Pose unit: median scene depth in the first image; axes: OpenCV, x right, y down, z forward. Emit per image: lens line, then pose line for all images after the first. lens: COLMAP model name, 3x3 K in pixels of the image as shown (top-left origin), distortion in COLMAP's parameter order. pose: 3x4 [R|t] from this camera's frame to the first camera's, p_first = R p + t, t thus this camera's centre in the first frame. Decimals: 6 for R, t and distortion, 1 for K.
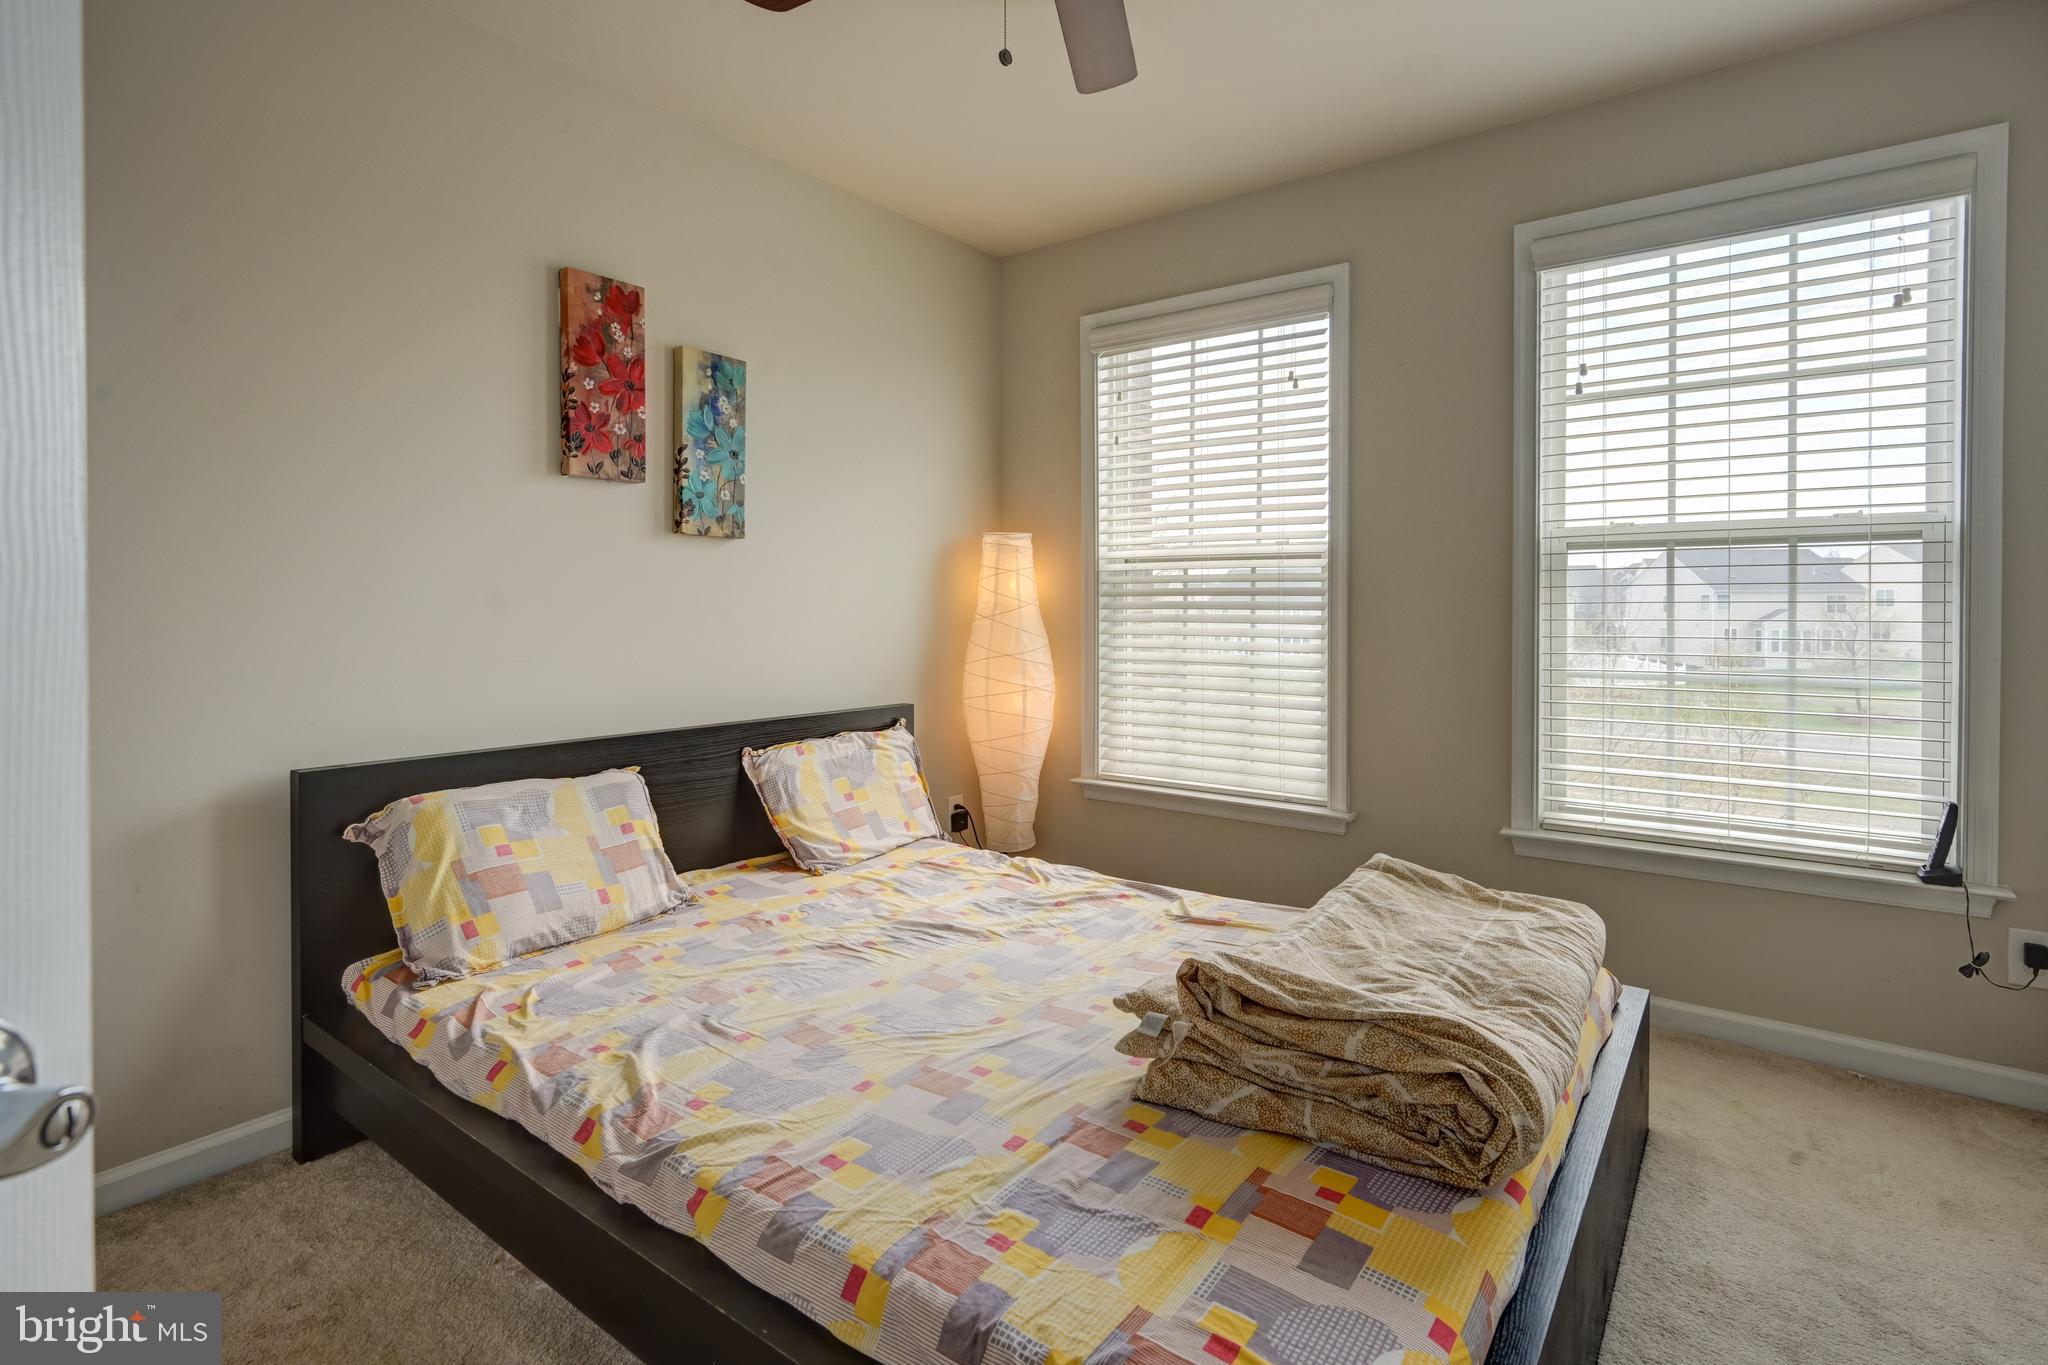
lens RADIAL K [[981.7, 0, 1025.4], [0, 981.7, 614.7], [0, 0, 1]] dist [0.002371, 0.000281]
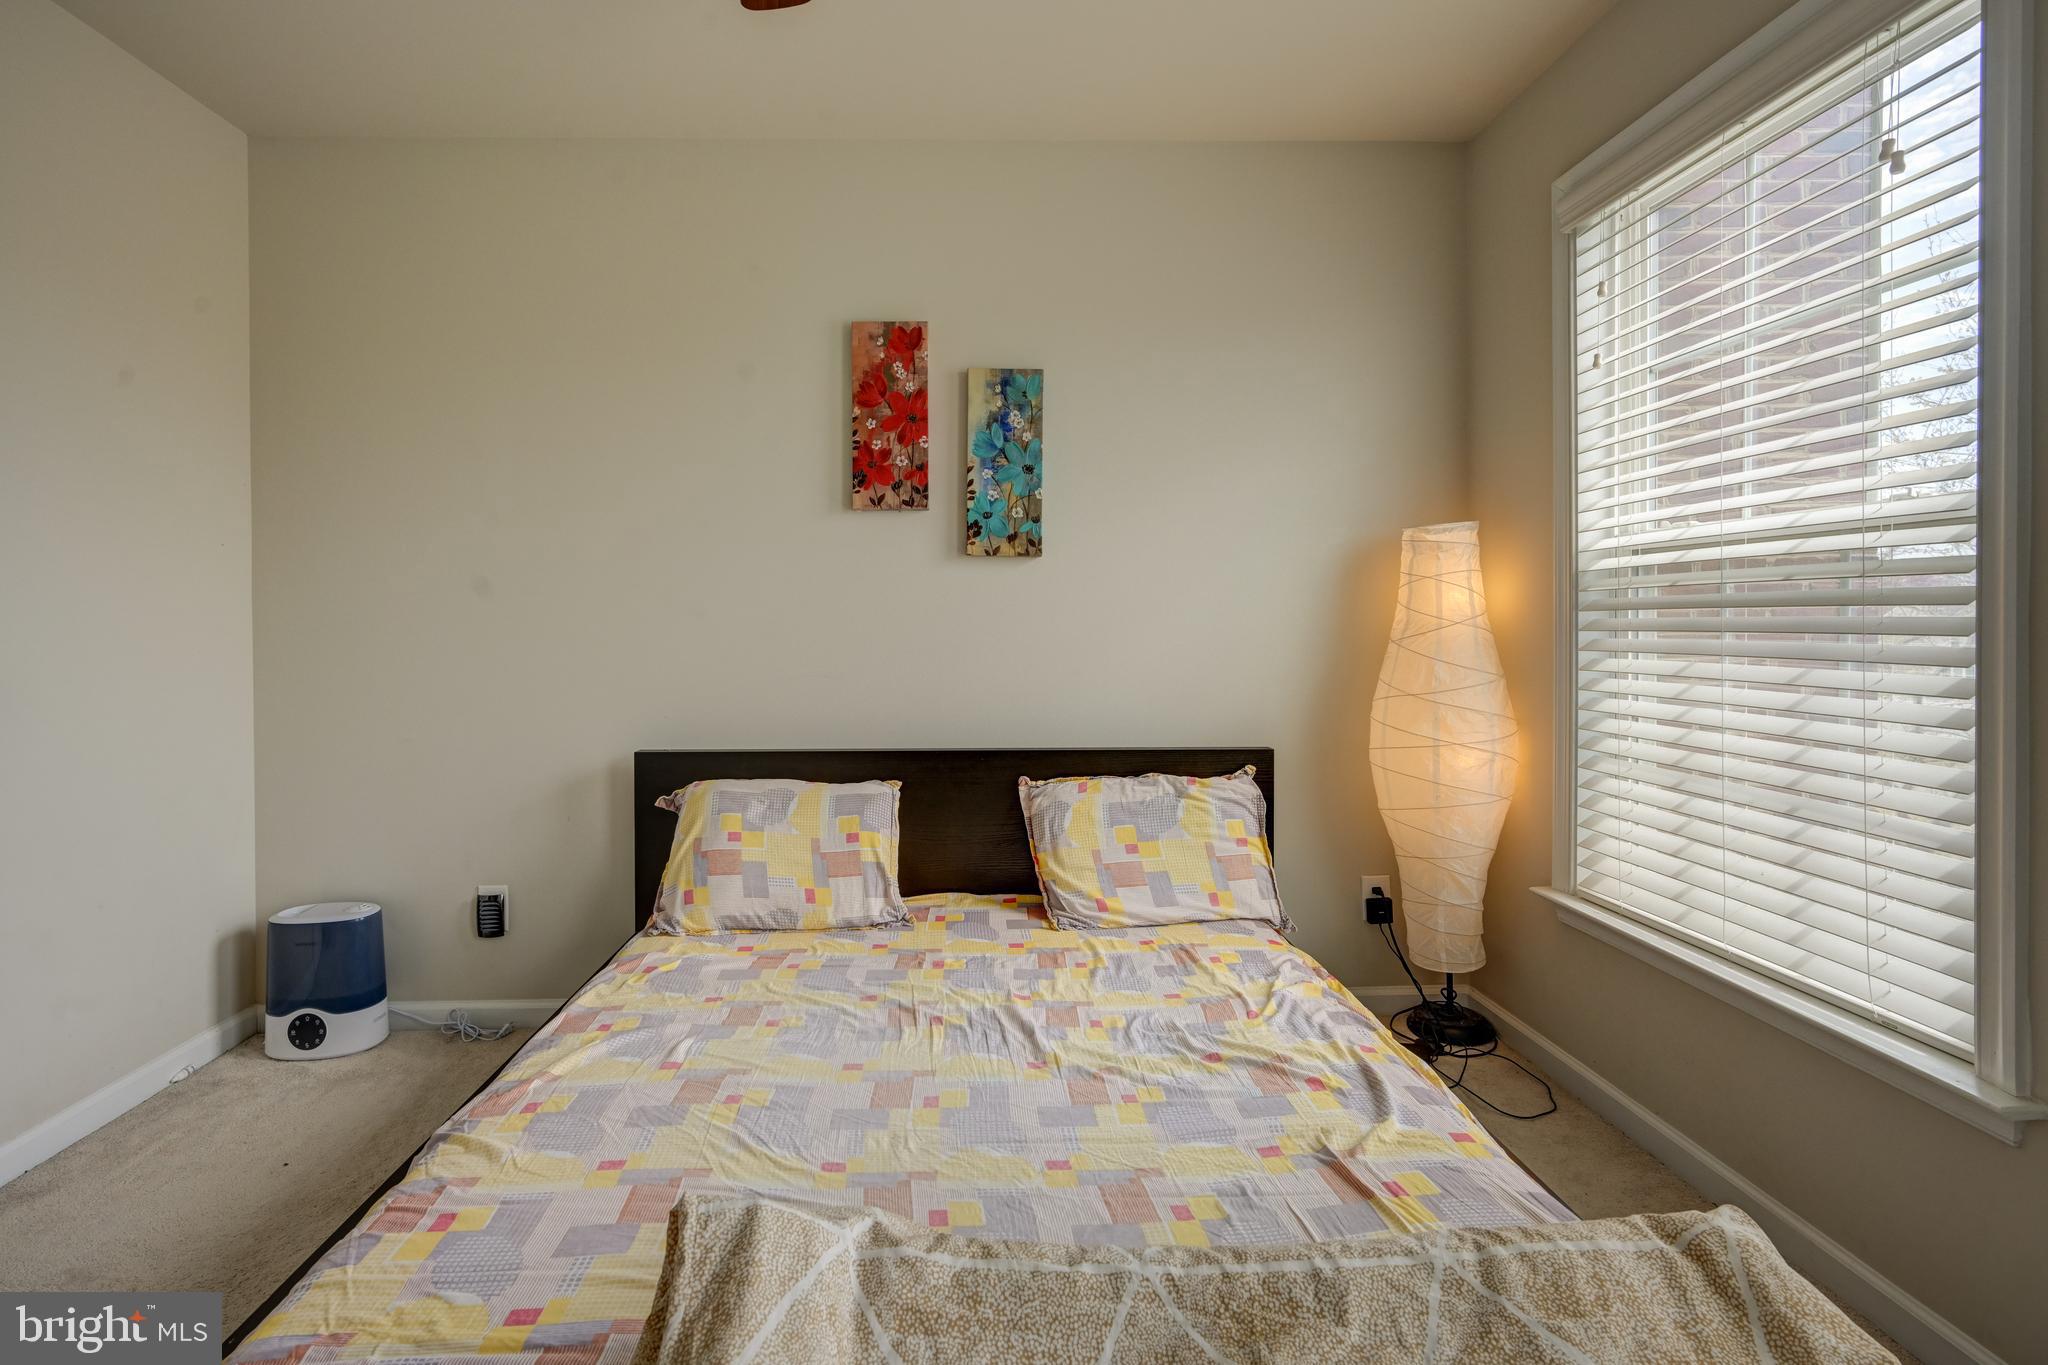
lens RADIAL K [[933.7, 0, 983.7], [0, 933.7, 629.3], [0, 0, 1]] dist [0.000920, 0.000365]
pose [[0.621091, 0.002708, -0.783734, 0.418247], [-0.003534, 0.999994, 0.000654, -0.007820], [0.783731, 0.002364, 0.621097, 0.427459]]
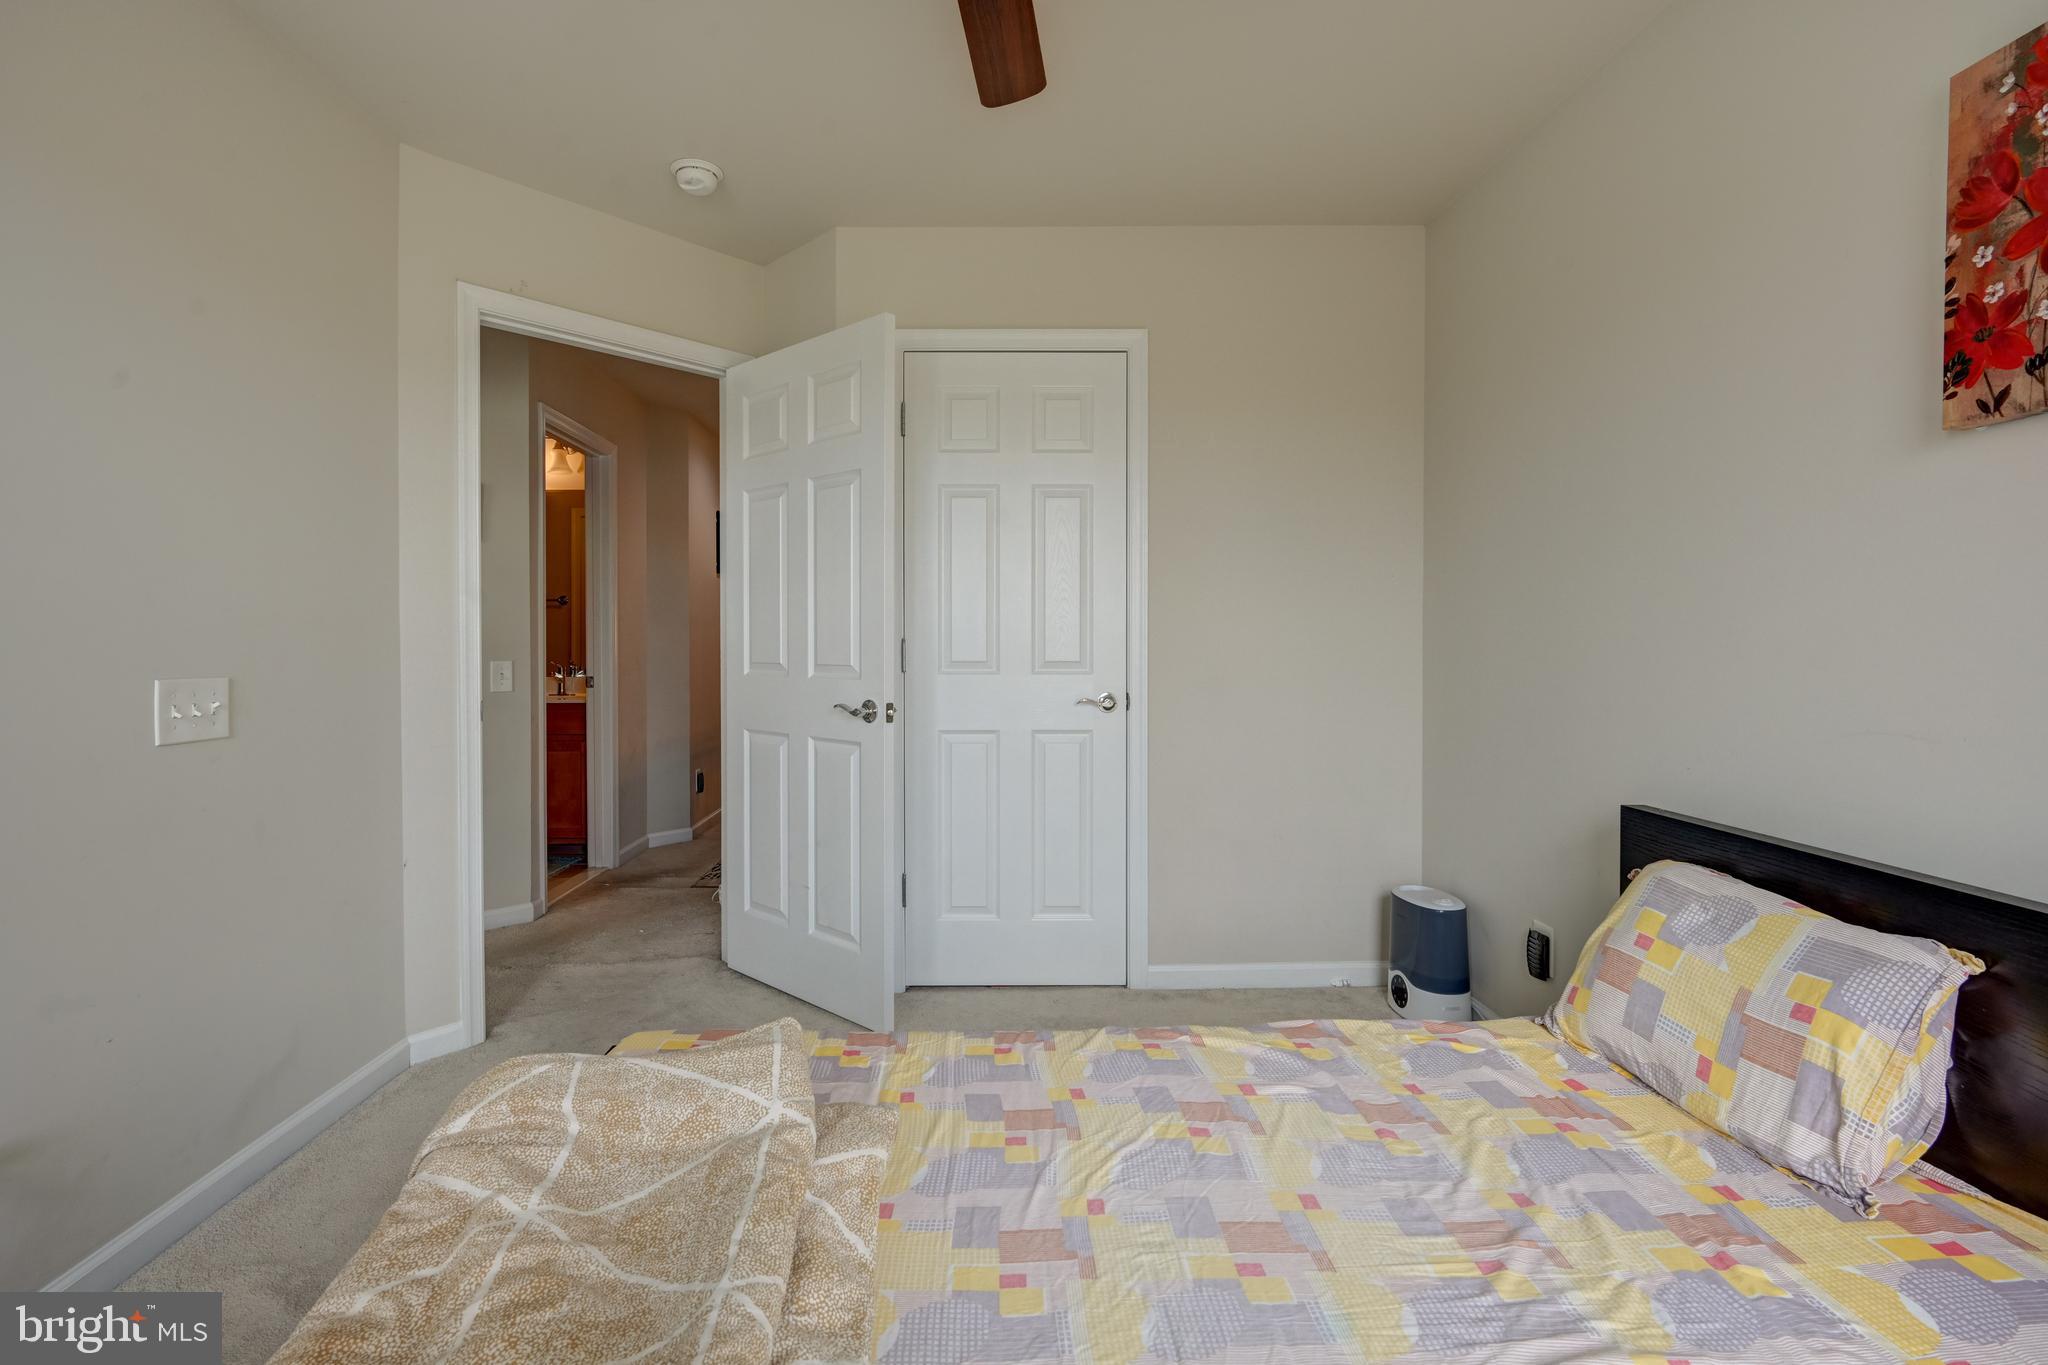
lens RADIAL K [[927.0, 0, 961.8], [0, 927.0, 651.4], [0, 0, 1]] dist [0.001217, 0.000115]
pose [[-0.794850, 0.009176, -0.606737, 0.322494], [-0.003646, 0.999795, 0.019897, -0.016577], [0.606796, 0.018027, -0.794653, 1.006327]]
